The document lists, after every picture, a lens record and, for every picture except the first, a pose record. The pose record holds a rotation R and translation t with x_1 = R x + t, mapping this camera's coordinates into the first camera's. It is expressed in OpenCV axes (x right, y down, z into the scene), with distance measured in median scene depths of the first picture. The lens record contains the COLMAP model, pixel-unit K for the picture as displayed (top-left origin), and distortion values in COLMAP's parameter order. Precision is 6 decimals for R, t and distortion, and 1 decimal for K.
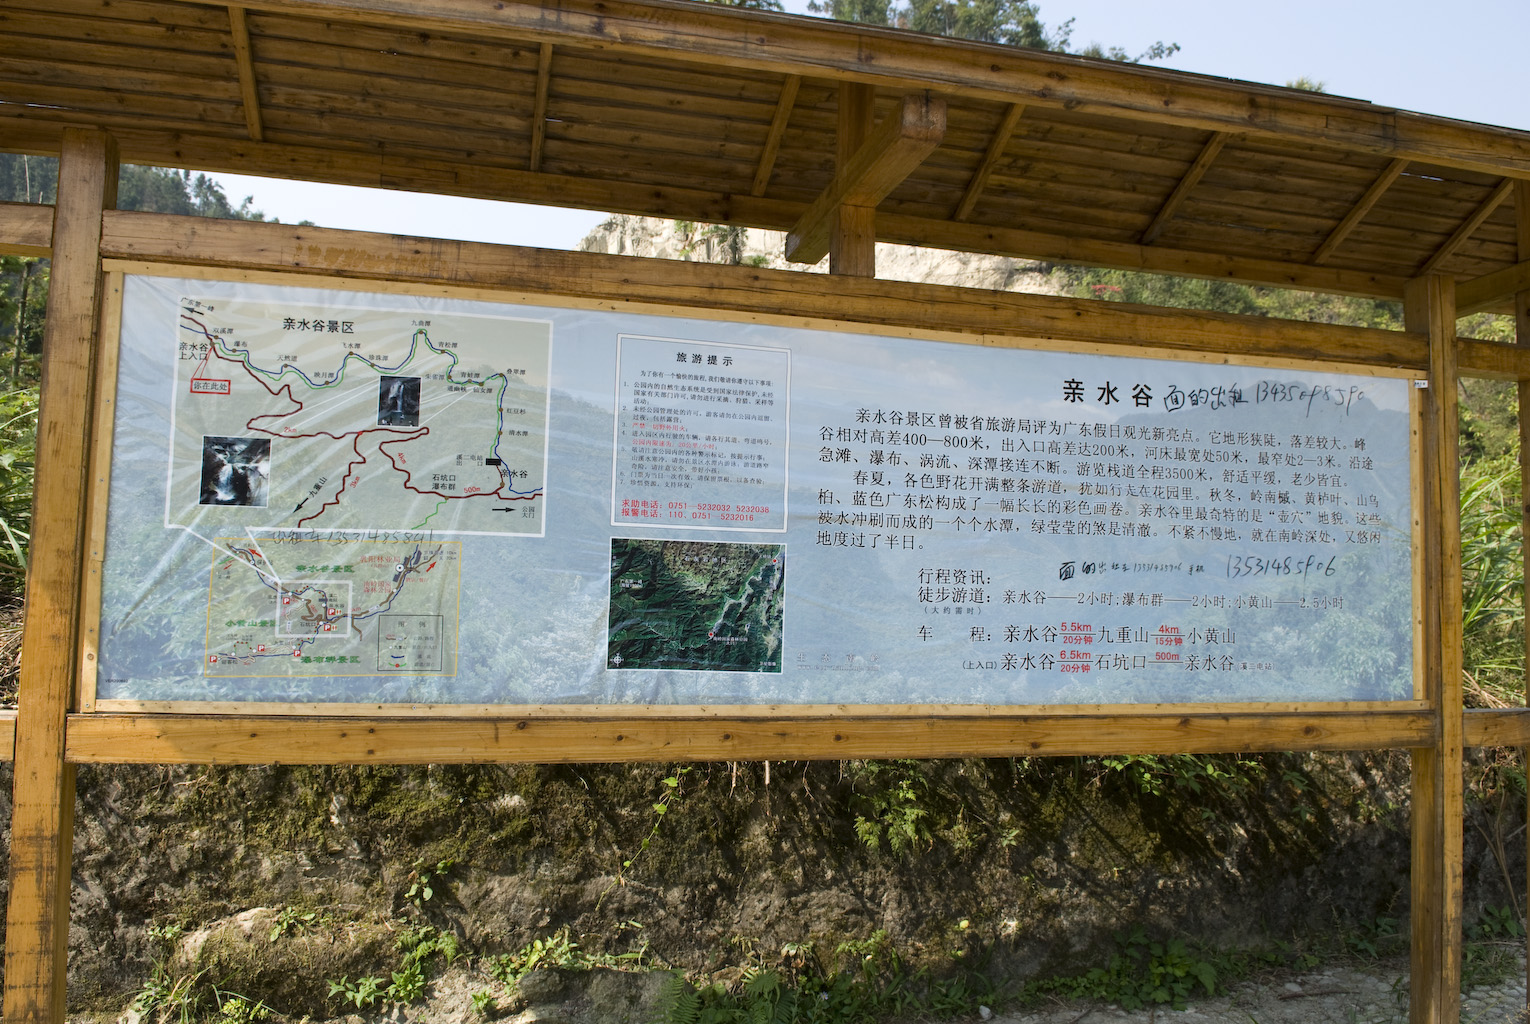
lens RADIAL K [[1075.9, 0, 765.8], [0, 1075.9, 514.2], [0, 0, 1]] dist [-0.014286, -0.002827]
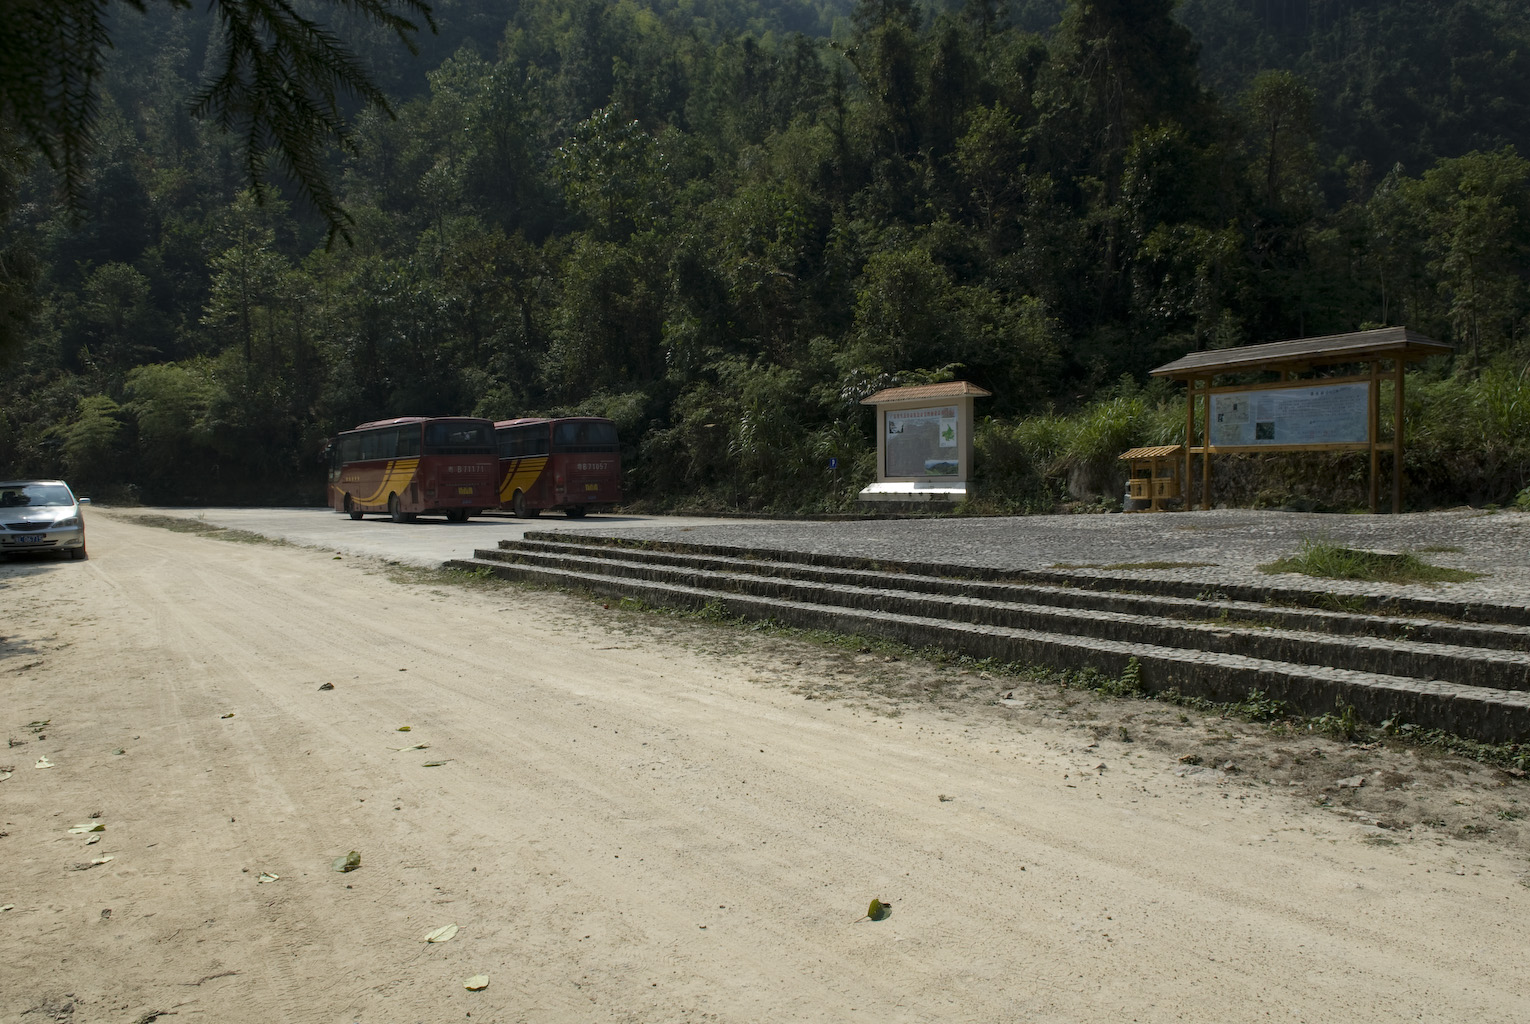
lens RADIAL K [[1075.9, 0, 765.6], [0, 1075.9, 512.1], [0, 0, 1]] dist [-0.014286, -0.002827]
pose [[0.132071, 0.019330, -0.991052, 6.501994], [0.080071, 0.996335, 0.030104, 0.138288], [0.988001, -0.083330, 0.130039, -3.234540]]
